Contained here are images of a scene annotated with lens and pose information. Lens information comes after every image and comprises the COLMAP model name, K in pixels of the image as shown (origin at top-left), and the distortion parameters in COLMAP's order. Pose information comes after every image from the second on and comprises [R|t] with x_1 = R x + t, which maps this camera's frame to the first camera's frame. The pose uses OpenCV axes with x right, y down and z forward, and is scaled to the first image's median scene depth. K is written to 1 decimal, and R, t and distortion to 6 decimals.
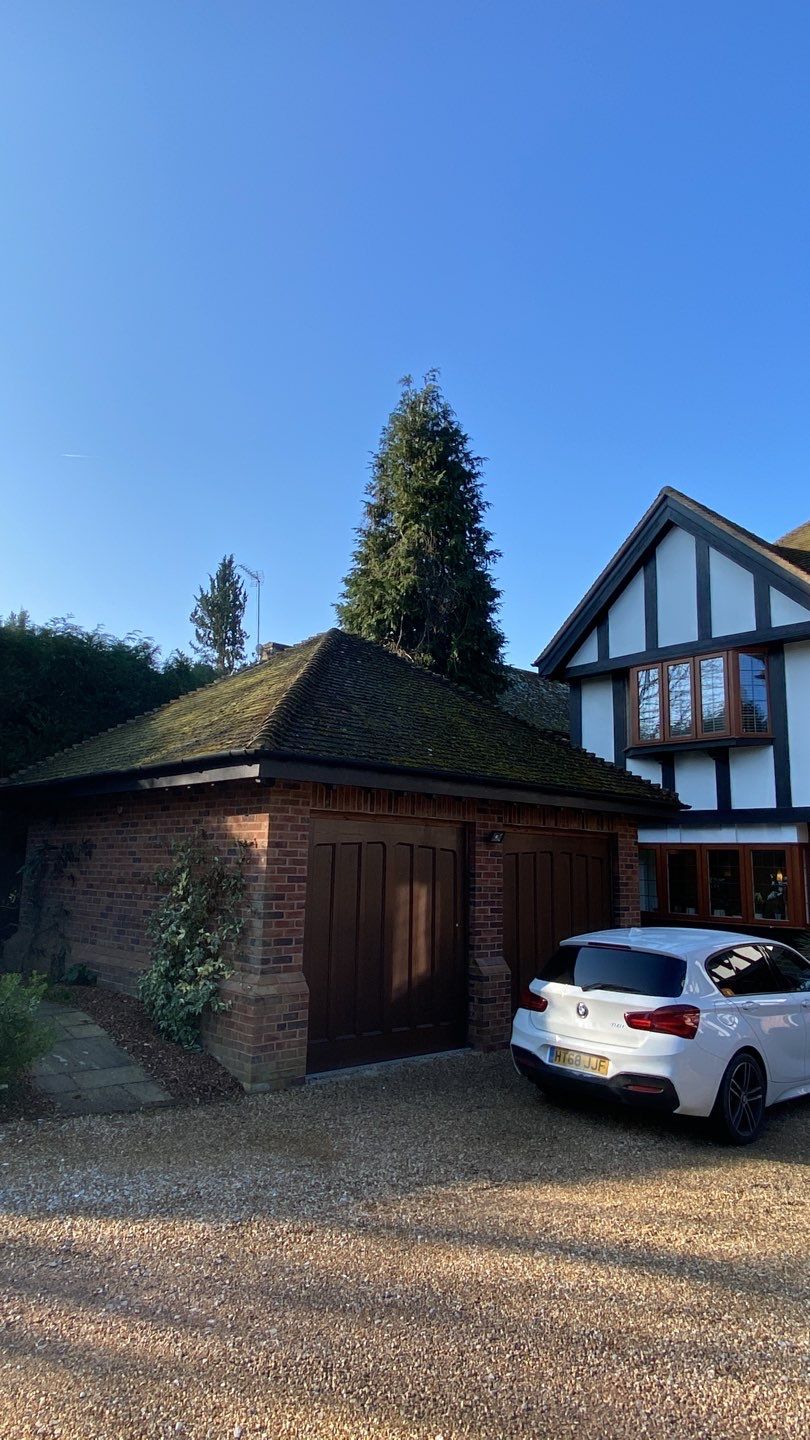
lens RADIAL K [[870.6, 0, 407.8], [0, 870.6, 725.8], [0, 0, 1]] dist [0.049822, -0.002374]
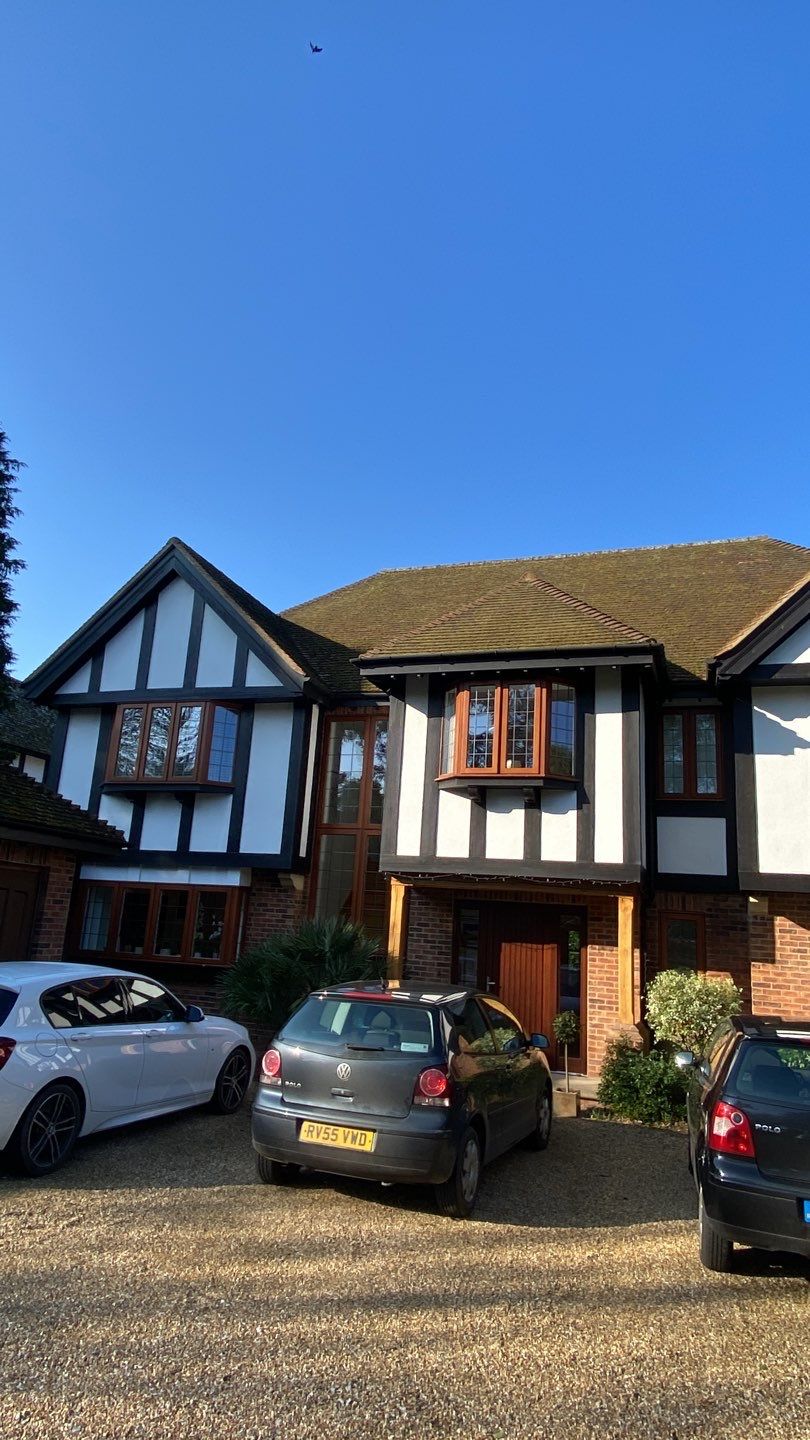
lens RADIAL K [[870.6, 0, 407.8], [0, 870.6, 725.8], [0, 0, 1]] dist [0.049822, -0.002374]
pose [[0.881849, 0.142768, 0.449399, 0.109241], [-0.121694, 0.989684, -0.075609, -0.006626], [-0.455557, 0.011987, 0.890126, -0.053527]]
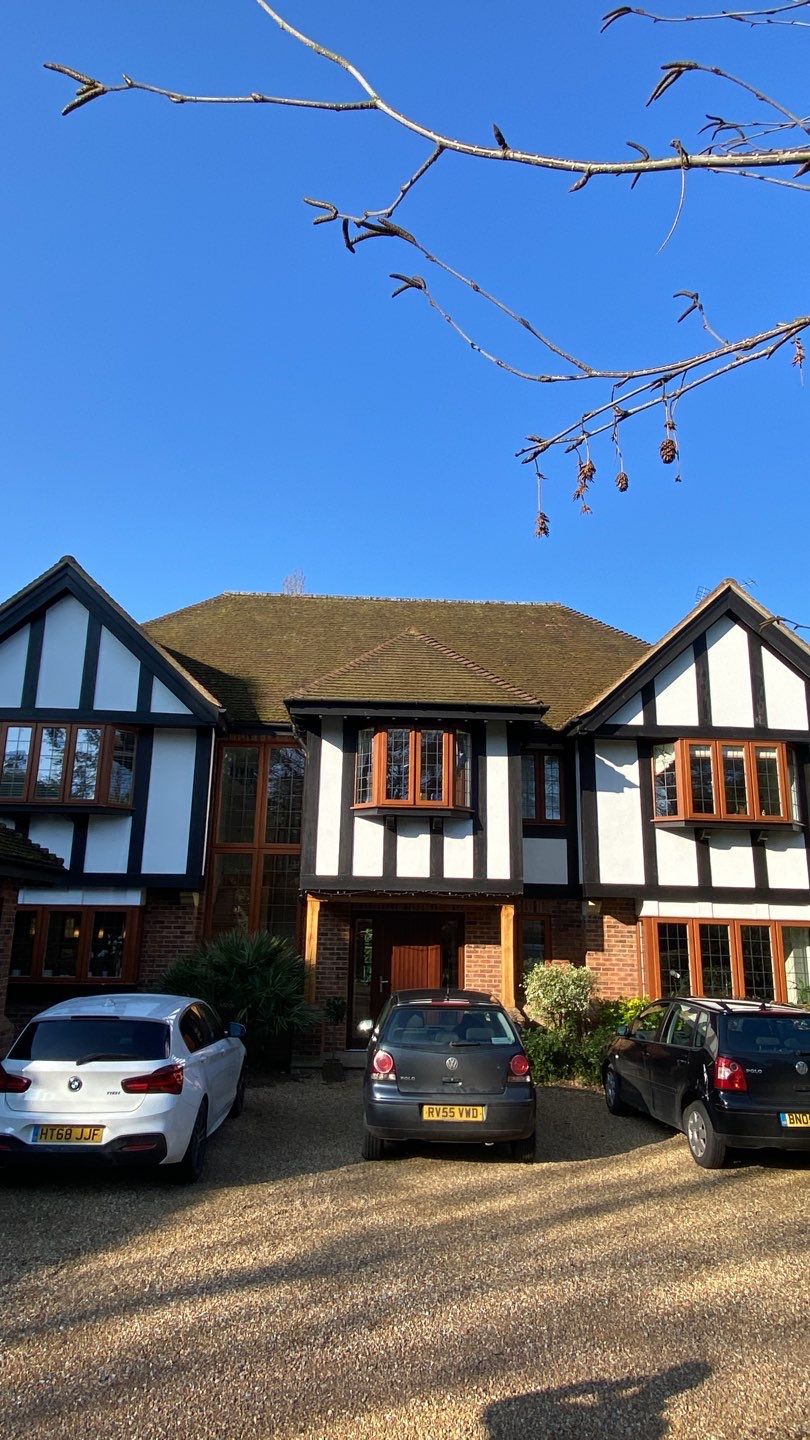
lens RADIAL K [[870.6, 0, 407.8], [0, 870.6, 725.8], [0, 0, 1]] dist [0.049822, -0.002374]
pose [[0.642592, 0.167872, 0.747592, -0.202361], [-0.131425, 0.985392, -0.108304, -0.016170], [-0.754853, -0.028657, 0.655268, 0.014112]]
